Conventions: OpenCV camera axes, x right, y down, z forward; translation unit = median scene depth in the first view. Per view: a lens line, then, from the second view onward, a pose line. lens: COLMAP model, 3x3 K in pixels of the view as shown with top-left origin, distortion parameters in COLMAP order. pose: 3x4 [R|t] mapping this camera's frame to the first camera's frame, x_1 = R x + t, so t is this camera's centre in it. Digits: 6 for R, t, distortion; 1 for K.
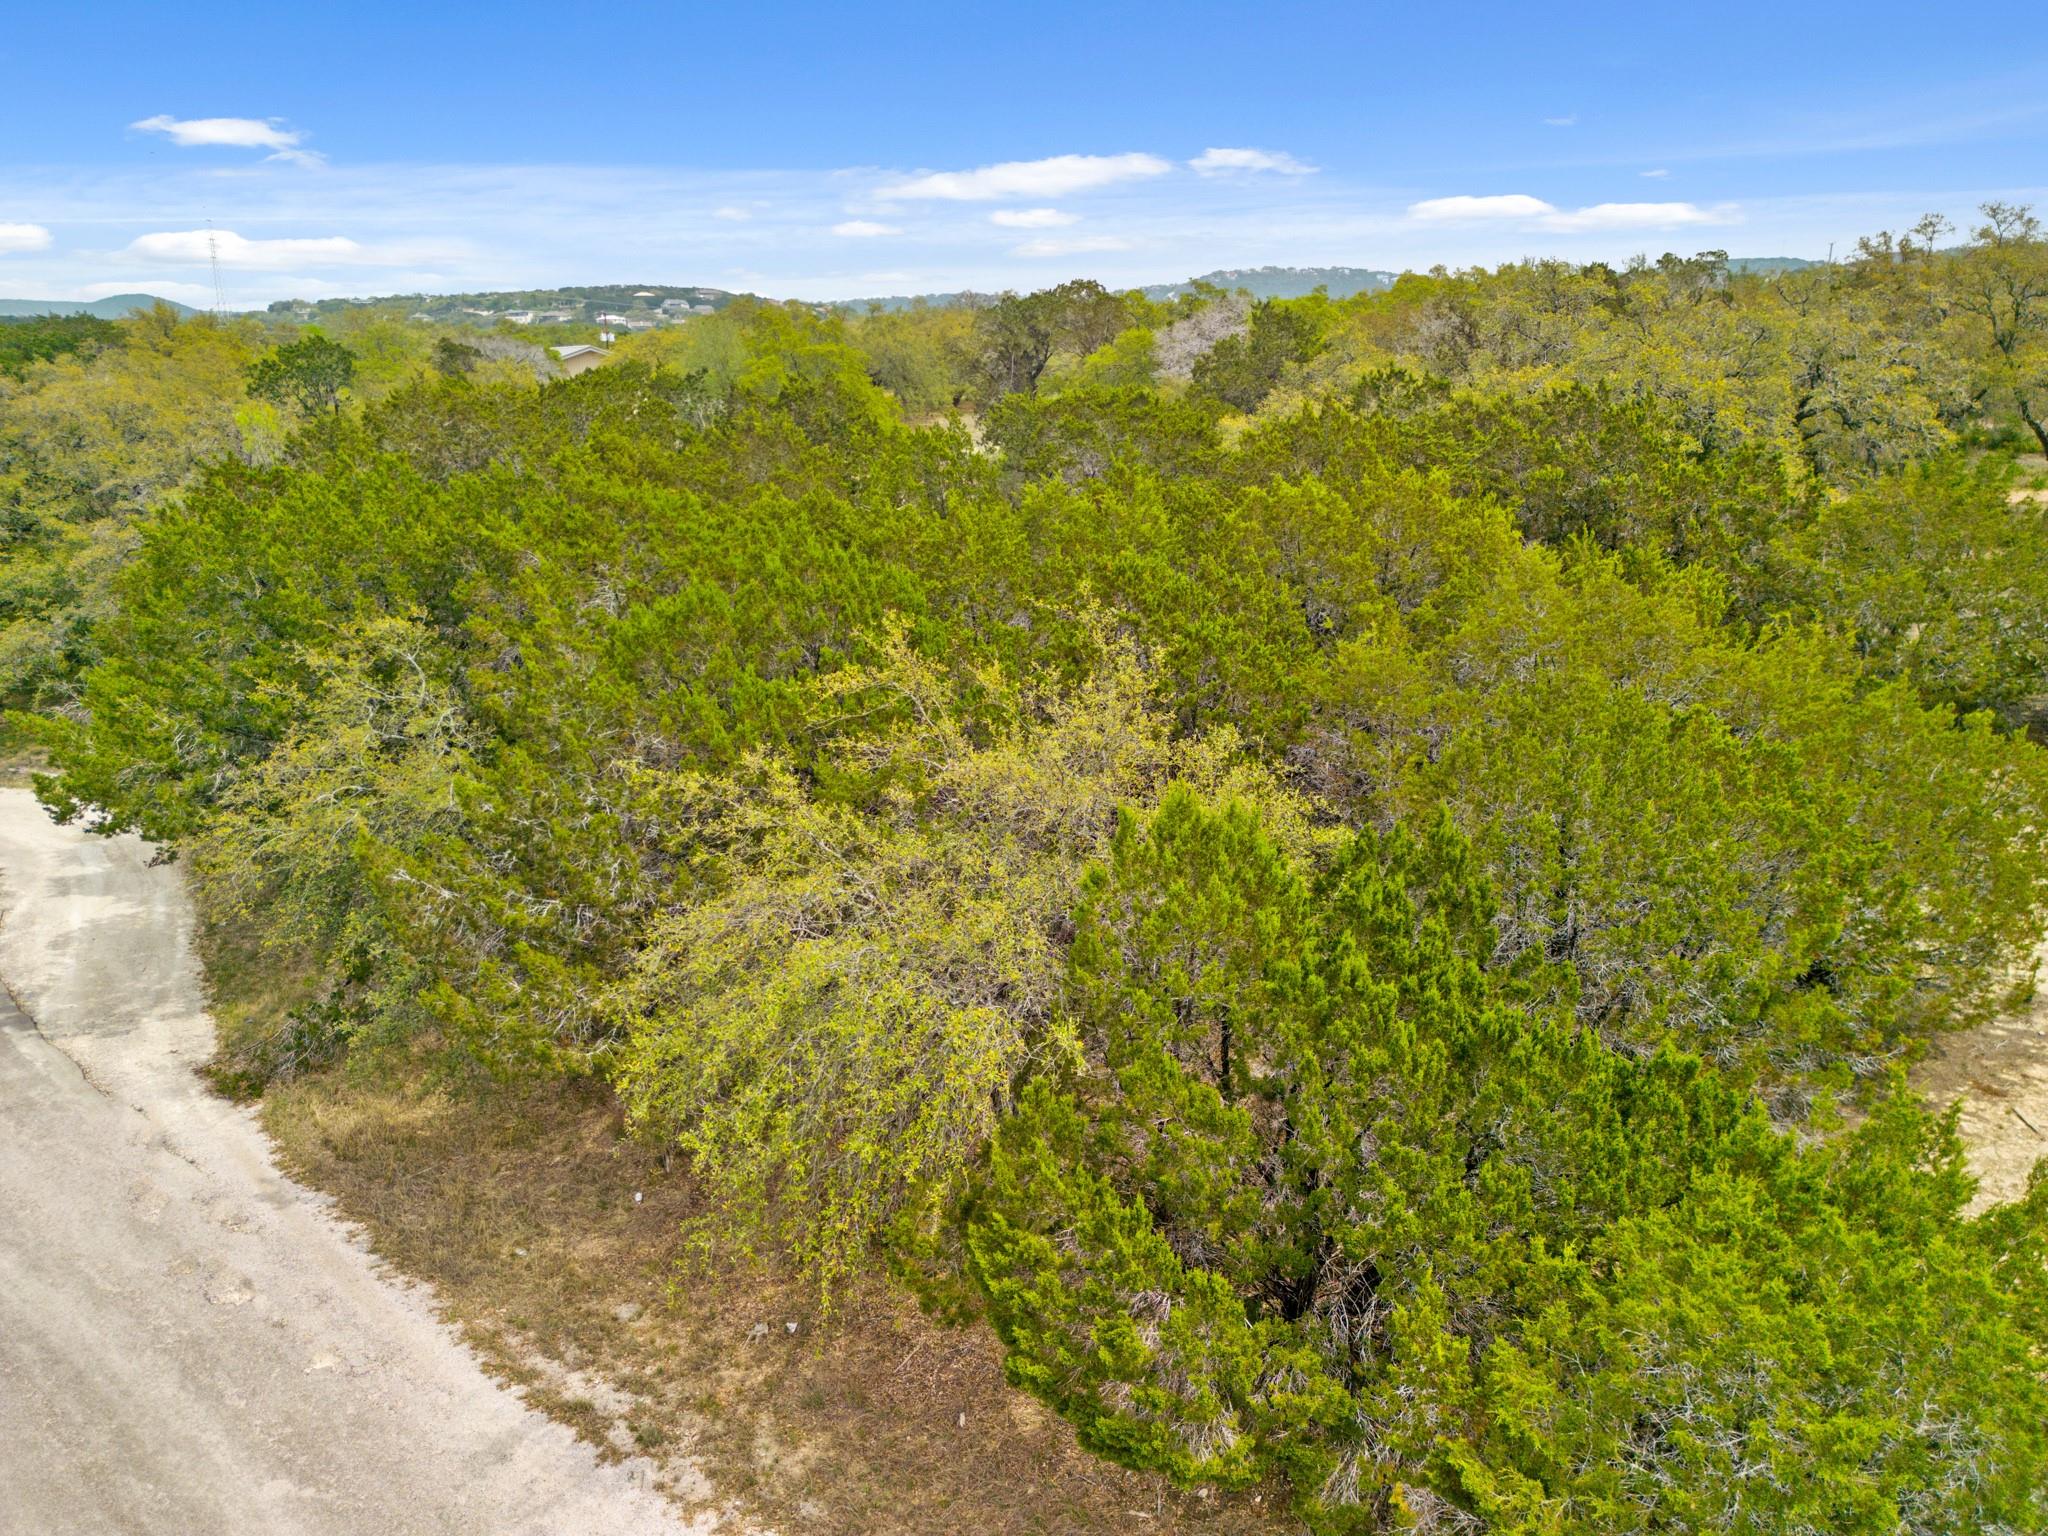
lens RADIAL K [[1432.4, 0, 1022.8], [0, 1432.4, 756.4], [0, 0, 1]] dist [0.077964, -0.070864]
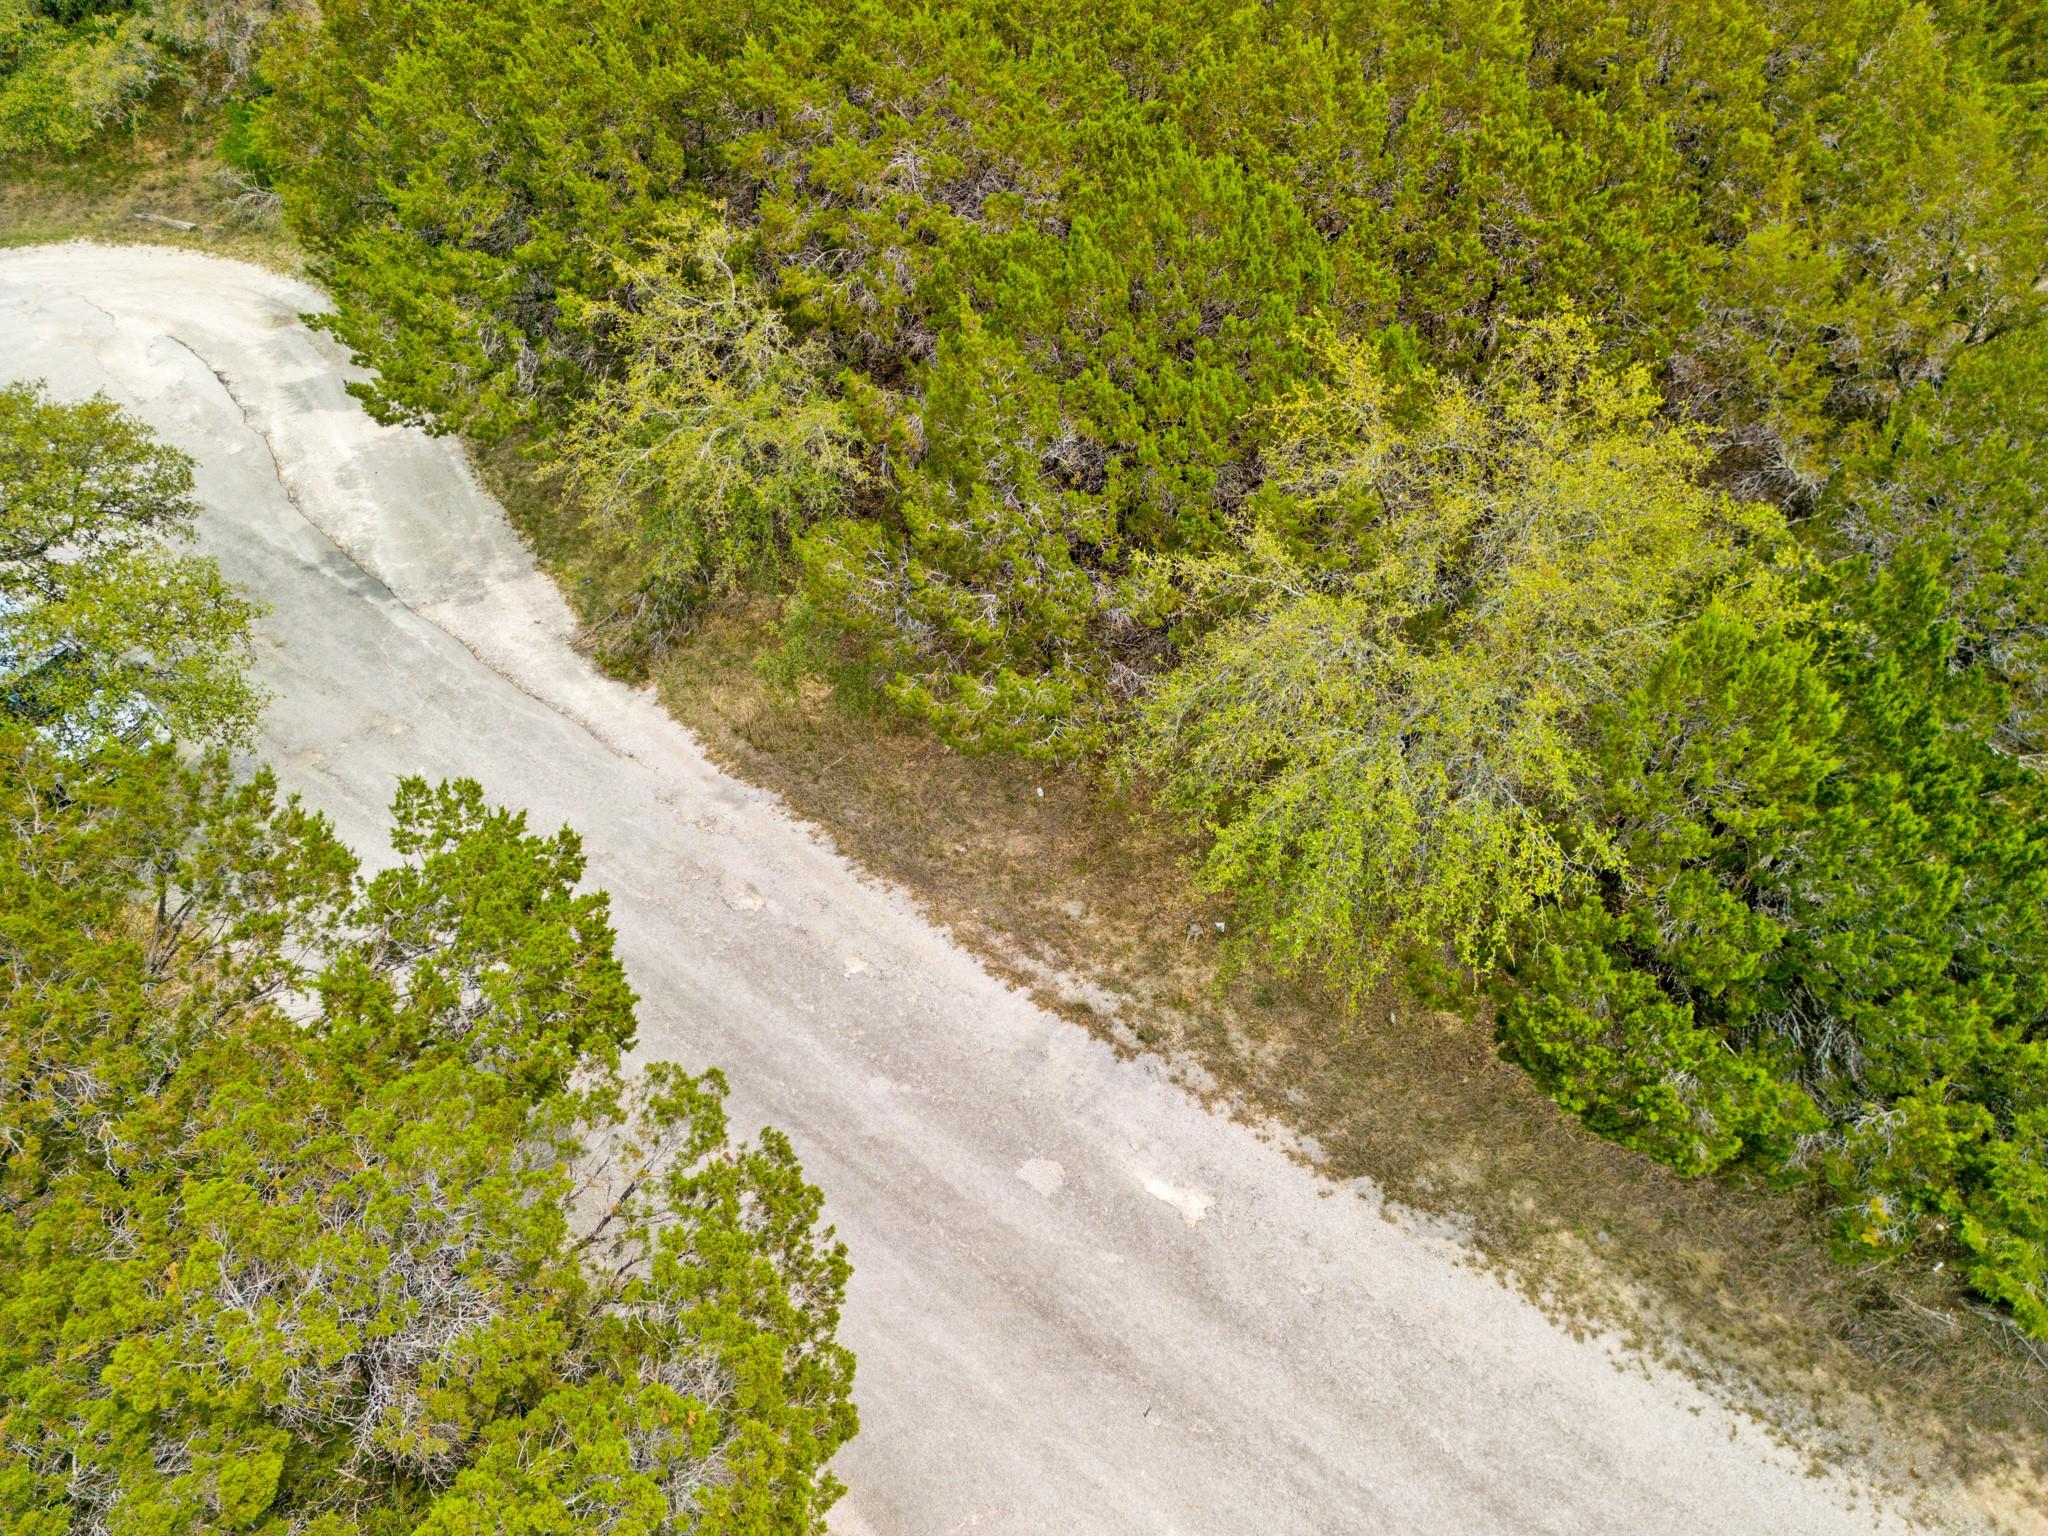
lens RADIAL K [[1445.1, 0, 1026.2], [0, 1445.1, 732.0], [0, 0, 1]] dist [0.062184, -0.034262]
pose [[0.999330, -0.034417, -0.012474, -0.303800], [0.036181, 0.876625, 0.479812, -0.343663], [-0.005579, -0.479942, 0.877283, 0.008311]]
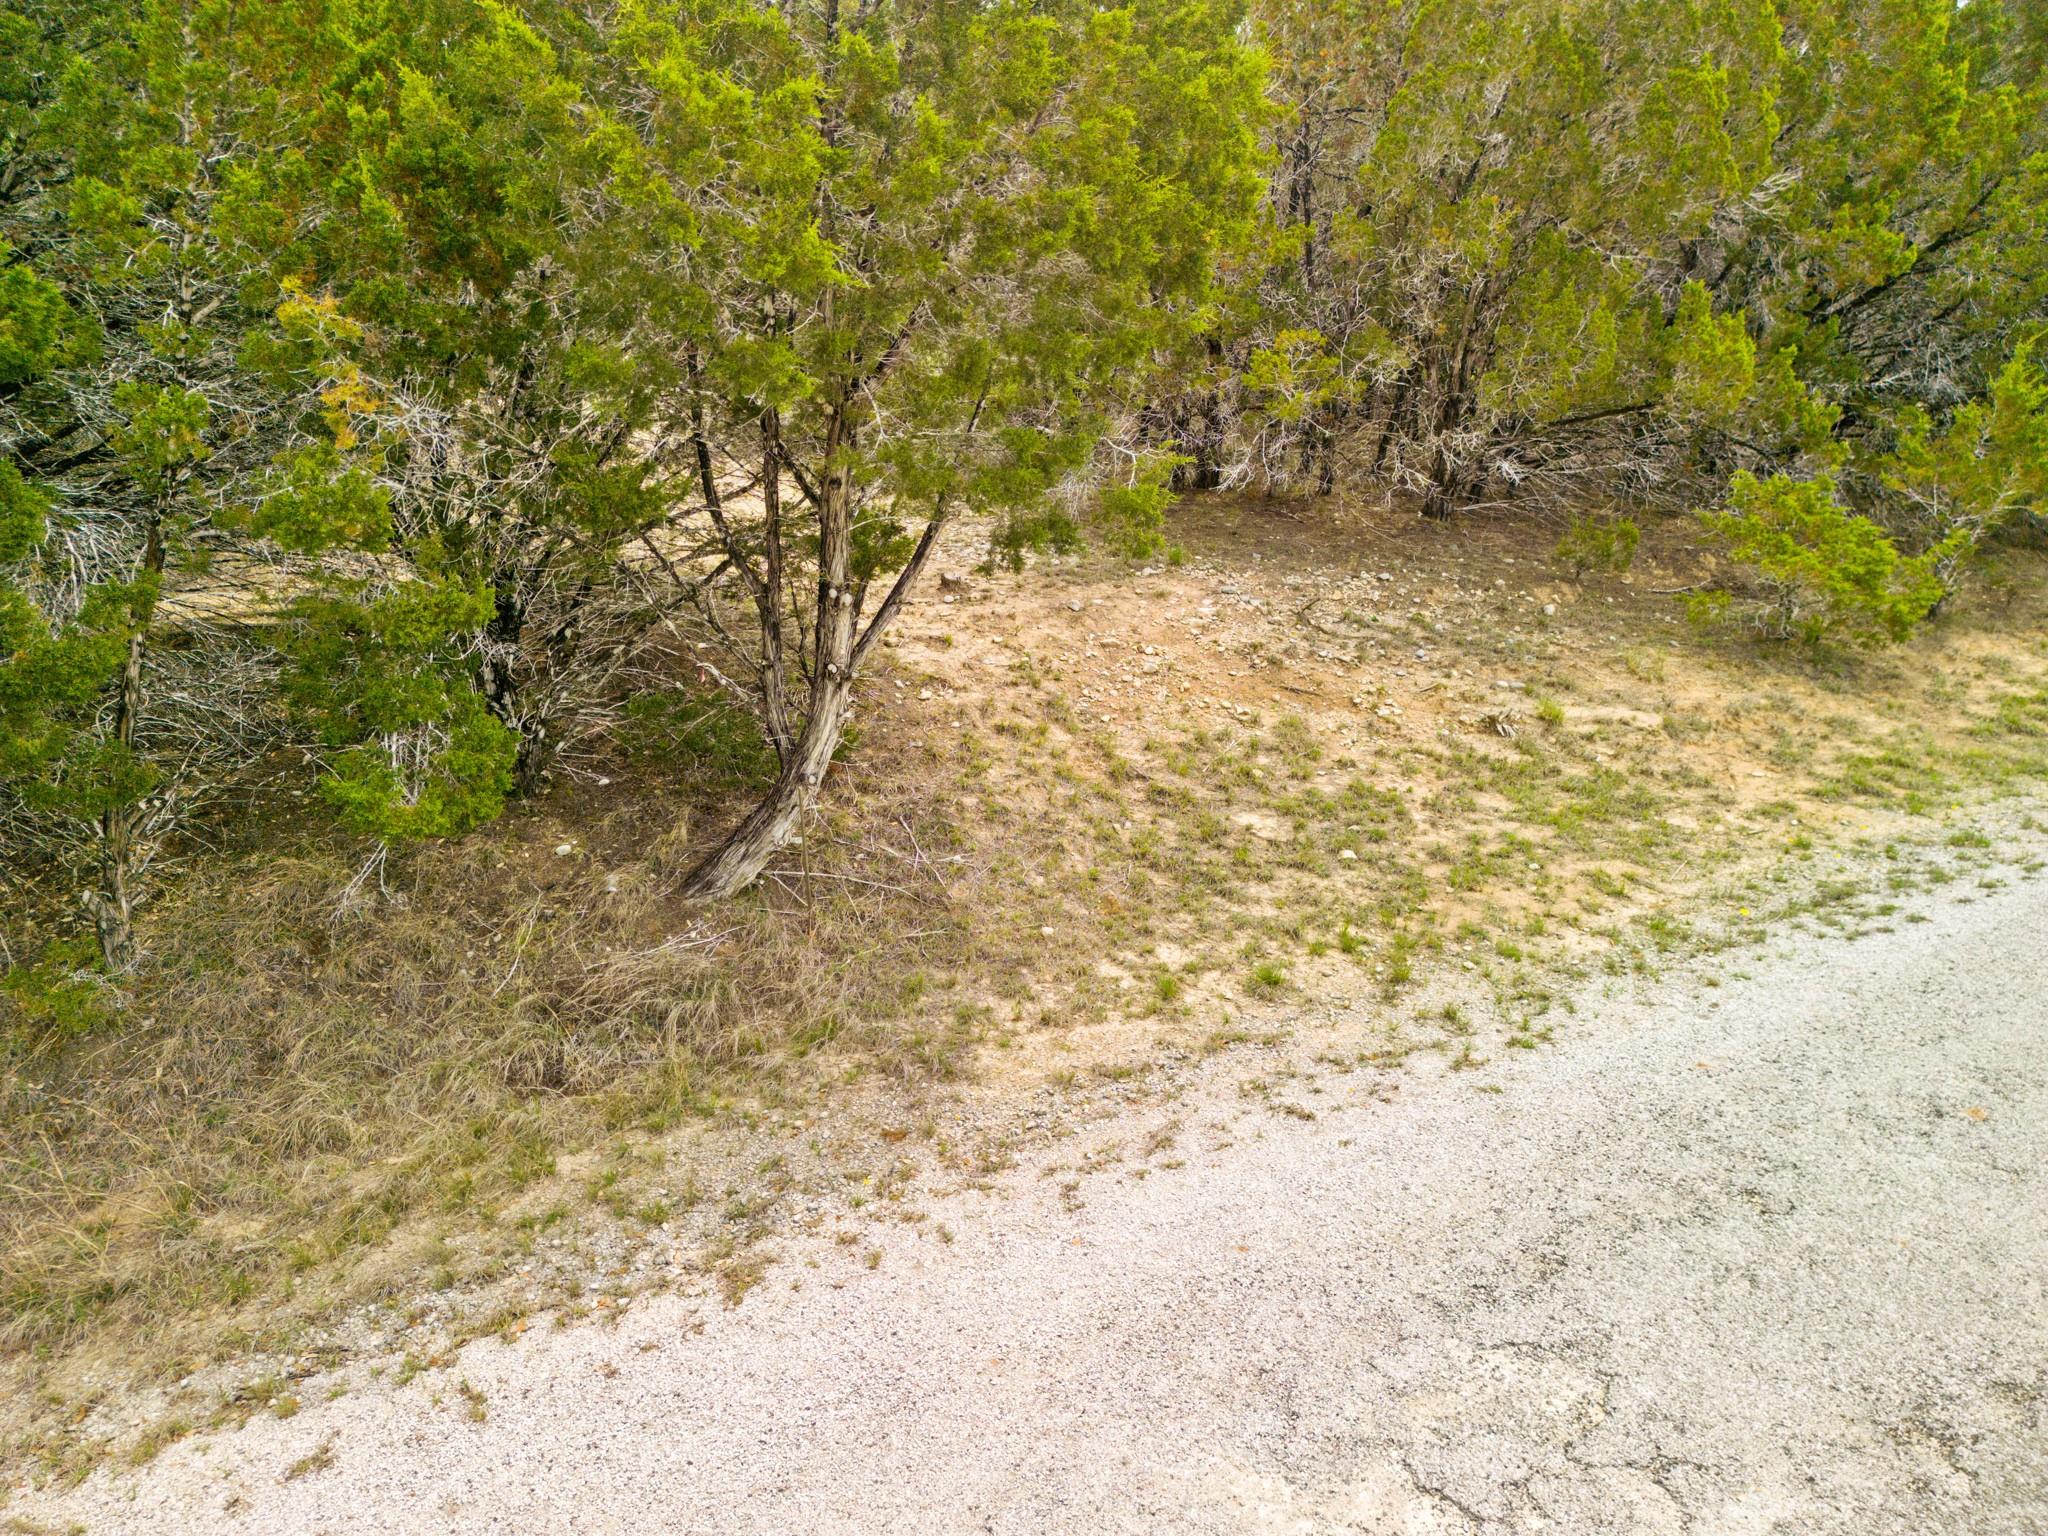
lens RADIAL K [[1445.1, 0, 1026.2], [0, 1445.1, 732.0], [0, 0, 1]] dist [0.062184, -0.034262]
pose [[0.368267, -0.240104, 0.898181, -0.046009], [0.257370, 0.954651, 0.149674, 0.374568], [-0.893387, 0.176045, 0.413362, 0.402977]]
